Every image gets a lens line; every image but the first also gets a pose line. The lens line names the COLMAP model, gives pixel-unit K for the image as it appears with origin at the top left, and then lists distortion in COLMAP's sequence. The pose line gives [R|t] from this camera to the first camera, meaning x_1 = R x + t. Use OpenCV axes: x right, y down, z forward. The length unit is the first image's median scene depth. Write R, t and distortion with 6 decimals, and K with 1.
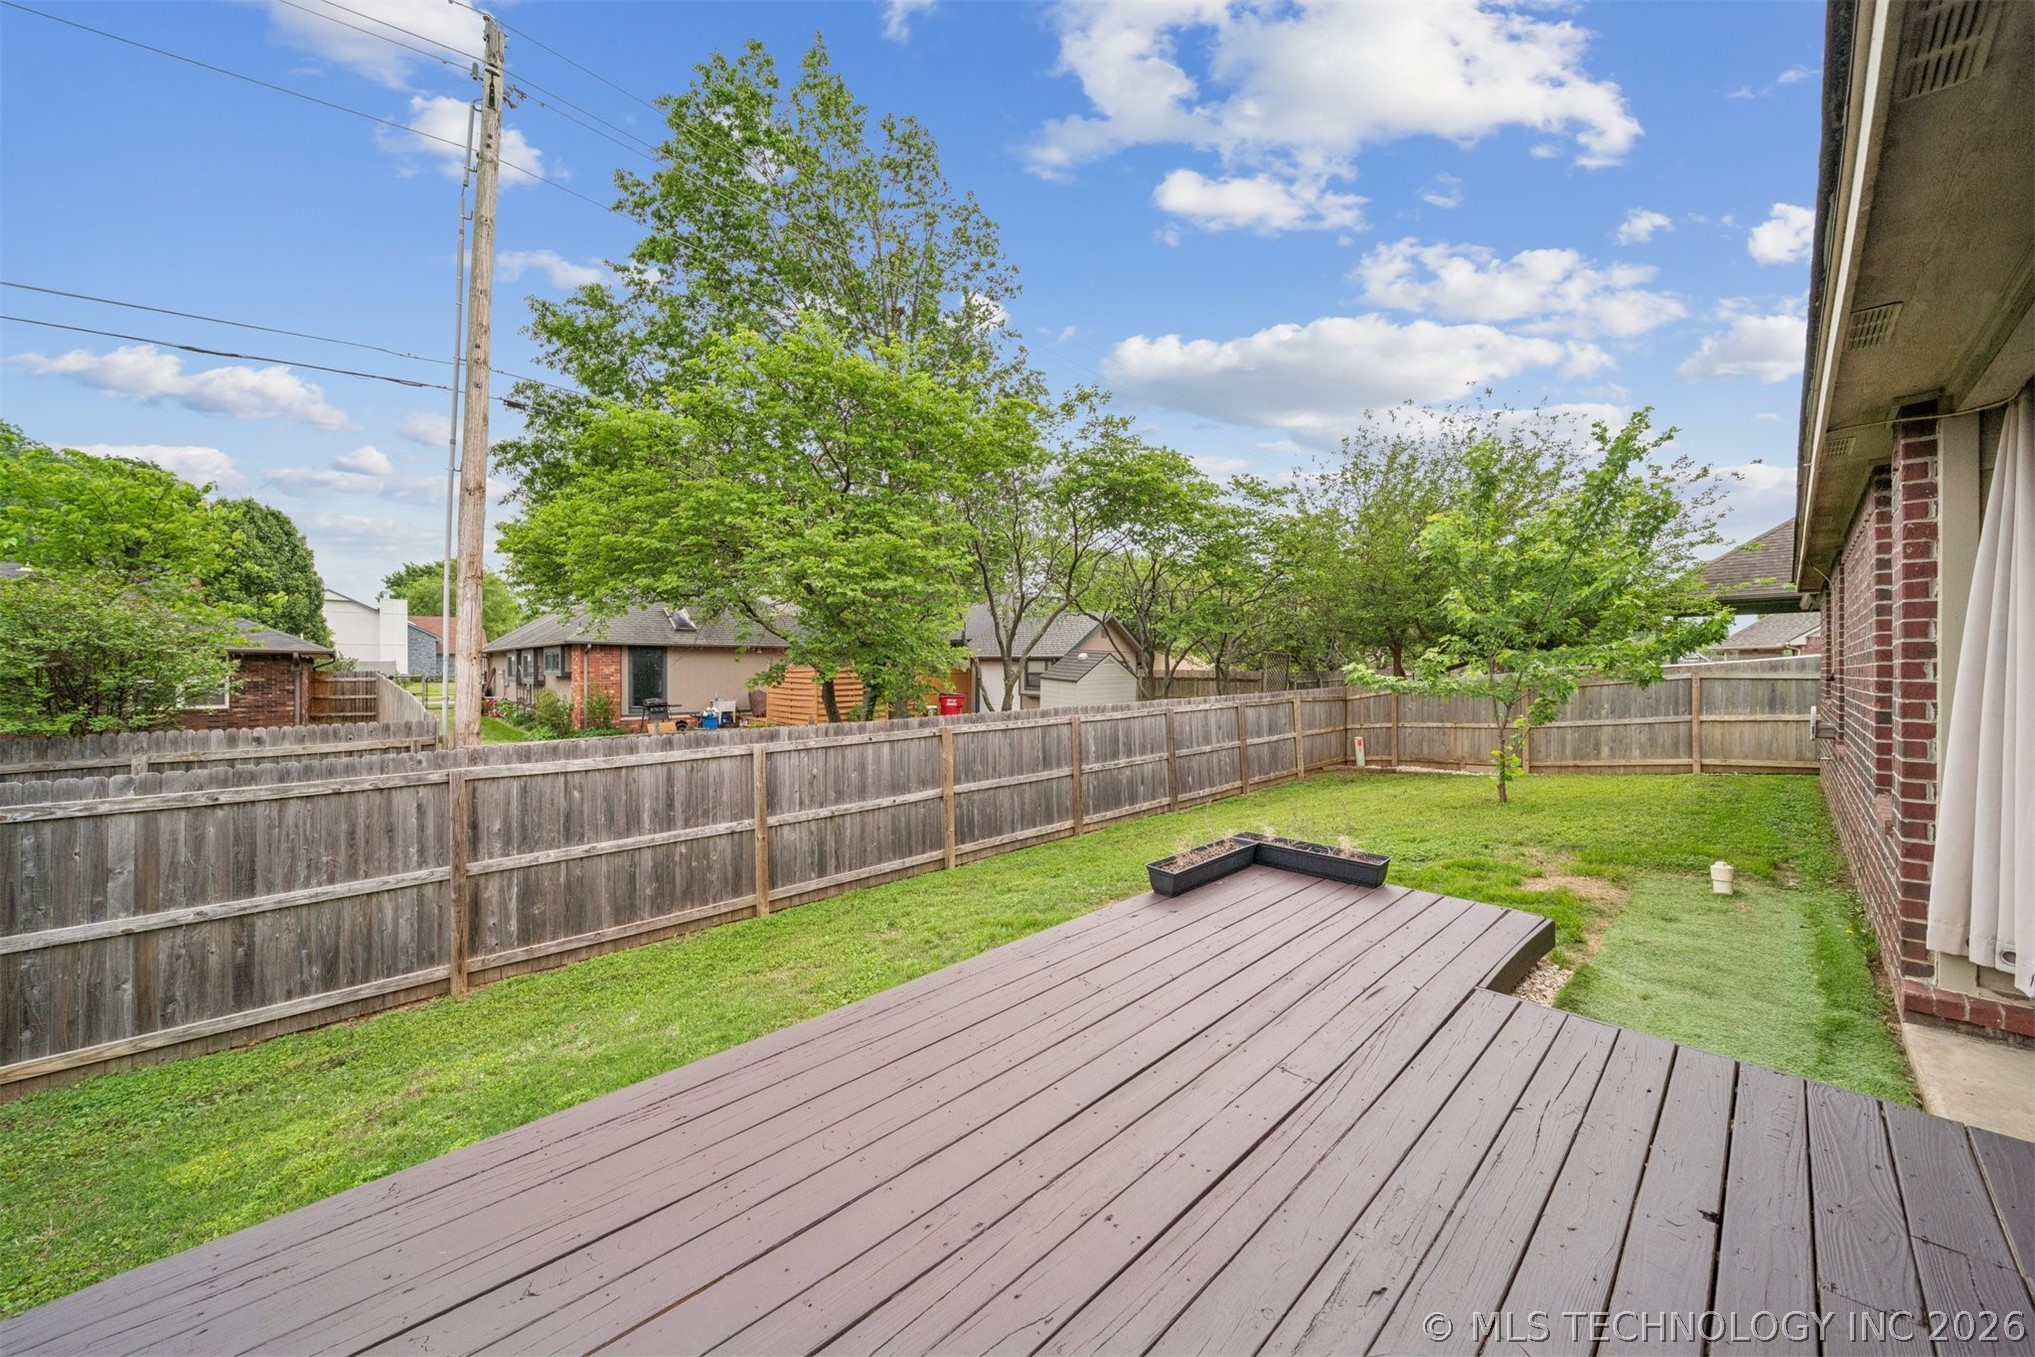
lens RADIAL K [[712.0, 0, 993.4], [0, 712.0, 670.3], [0, 0, 1]] dist [0.005451, 0.000344]
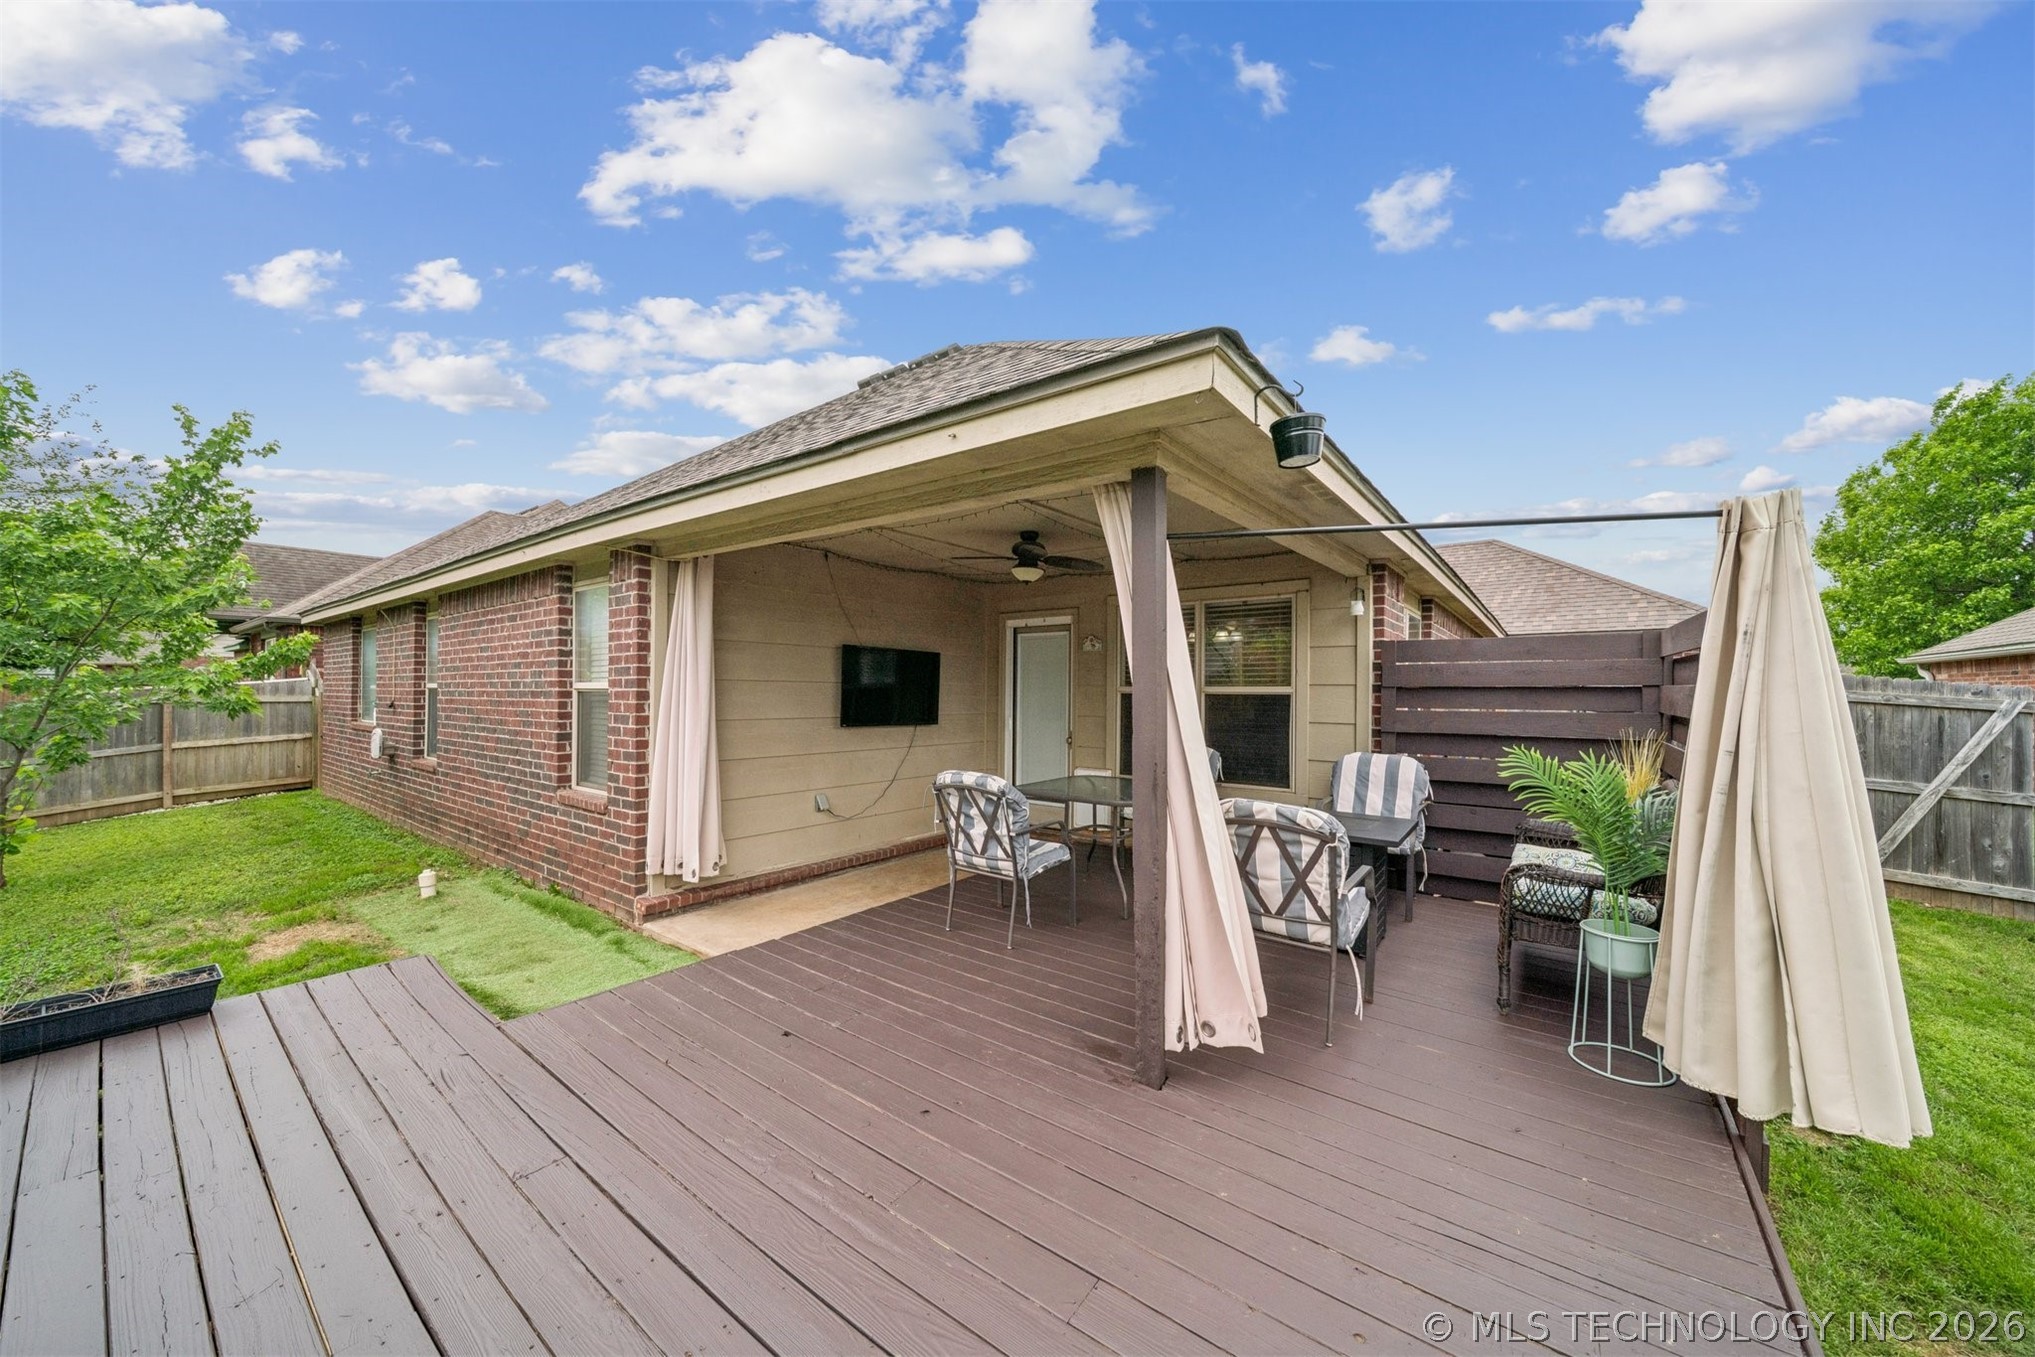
lens RADIAL K [[712.0, 0, 1024.3], [0, 712.0, 693.9], [0, 0, 1]] dist [0.005451, 0.000344]
pose [[-0.189964, -0.000261, 0.981791, -0.211708], [-0.010831, 0.999940, -0.001830, -0.017112], [-0.981731, -0.010982, -0.189955, 0.201475]]
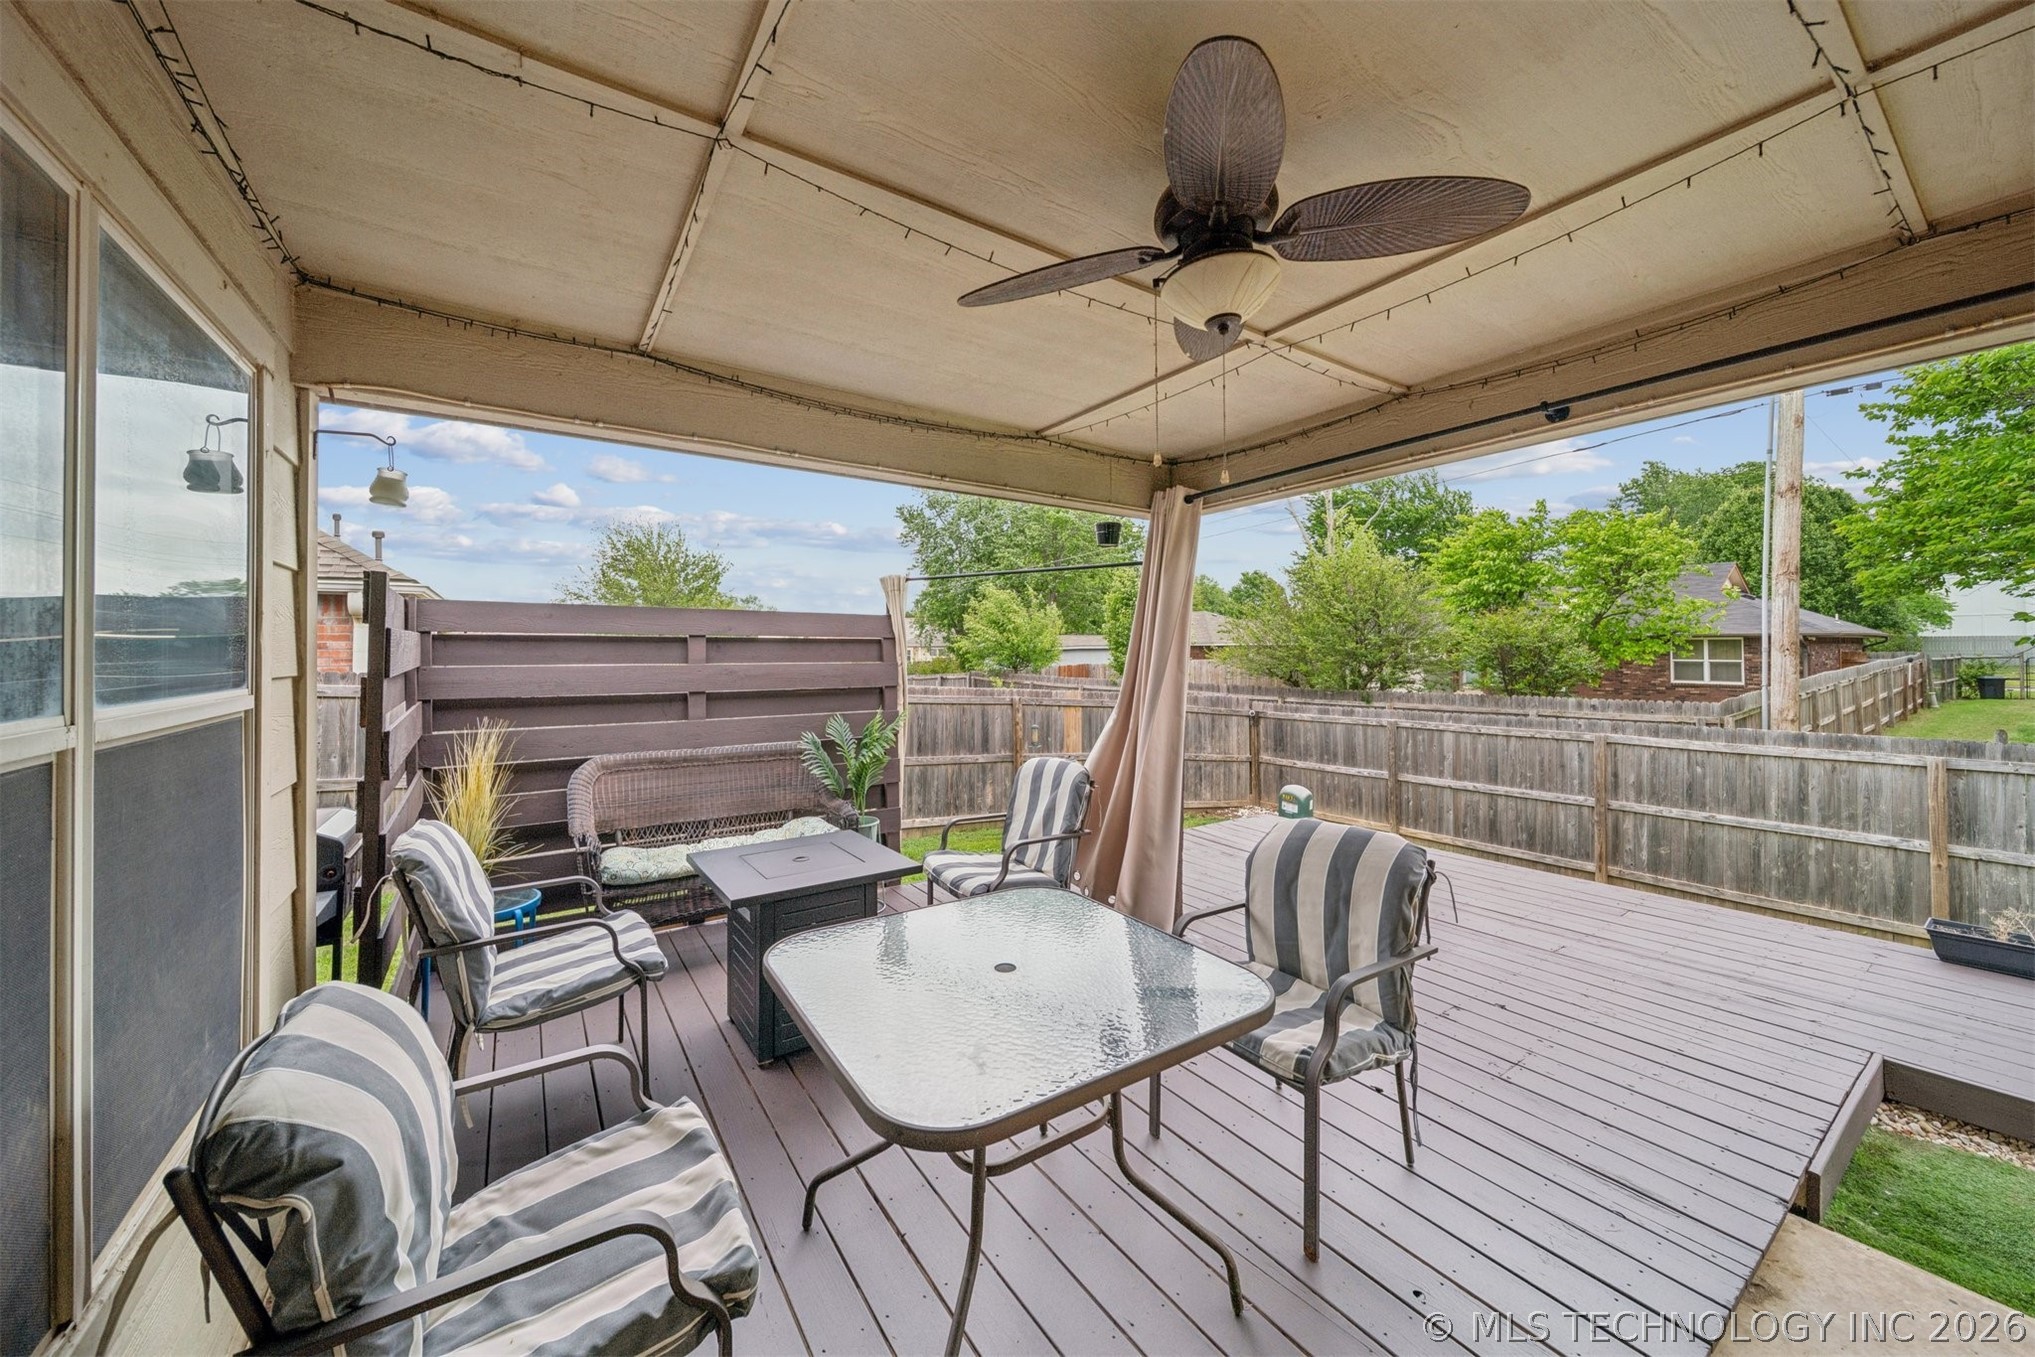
lens RADIAL K [[712.0, 0, 1021.1], [0, 712.0, 650.9], [0, 0, 1]] dist [0.005451, 0.000344]
pose [[-0.128331, 0.004269, -0.991722, 0.785667], [0.005882, 0.999976, 0.003544, -0.041233], [0.991714, -0.005378, -0.128354, 0.002886]]
